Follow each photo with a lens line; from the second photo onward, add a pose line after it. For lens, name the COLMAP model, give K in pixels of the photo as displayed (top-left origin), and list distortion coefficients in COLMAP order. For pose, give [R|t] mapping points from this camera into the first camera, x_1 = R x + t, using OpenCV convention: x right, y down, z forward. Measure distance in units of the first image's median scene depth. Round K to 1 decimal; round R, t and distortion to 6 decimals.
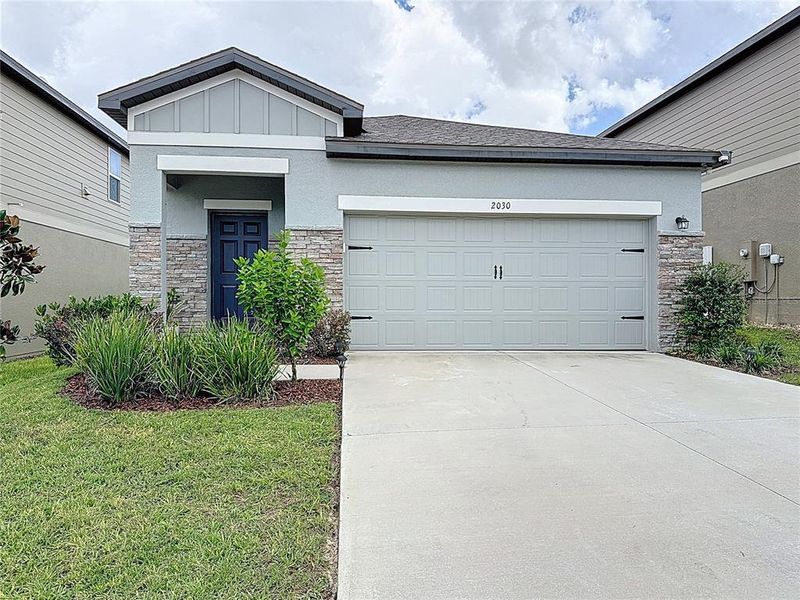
lens RADIAL K [[617.4, 0, 402.7], [0, 617.4, 299.1], [0, 0, 1]] dist [0.037302, -0.064540]
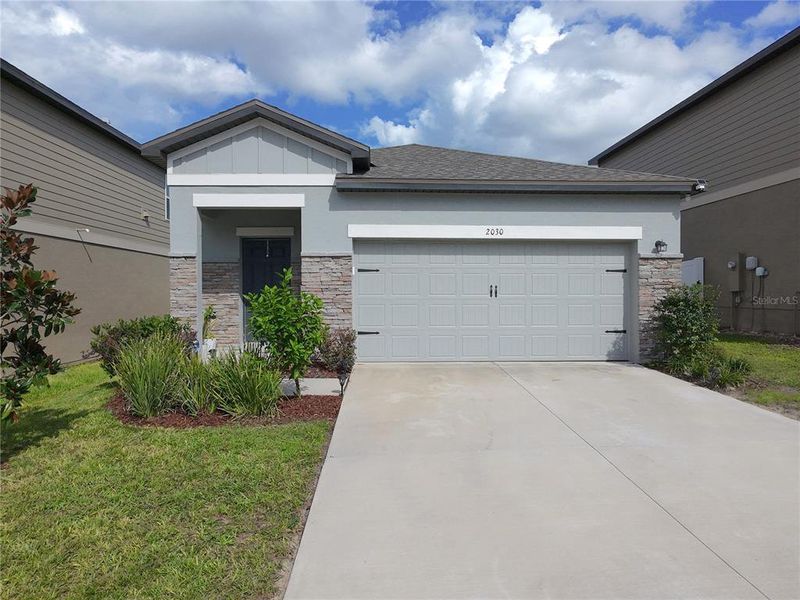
lens RADIAL K [[557.6, 0, 400.5], [0, 557.6, 304.5], [0, 0, 1]] dist [-0.022409, 0.037142]
pose [[0.997722, -0.002424, -0.067419, 0.062346], [0.003981, 0.999728, 0.022982, -0.048722], [0.067345, -0.023198, 0.997460, -0.014048]]
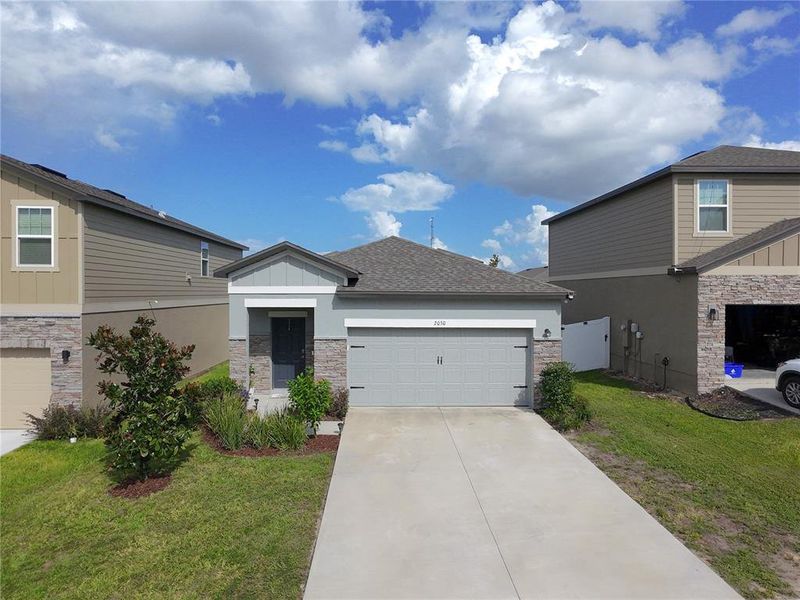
lens RADIAL K [[557.6, 0, 399.3], [0, 557.6, 302.9], [0, 0, 1]] dist [-0.022409, 0.037142]
pose [[0.998067, 0.004293, -0.061998, 0.155613], [-0.002937, 0.999755, 0.021947, -0.261742], [0.062077, -0.021722, 0.997835, -0.590826]]
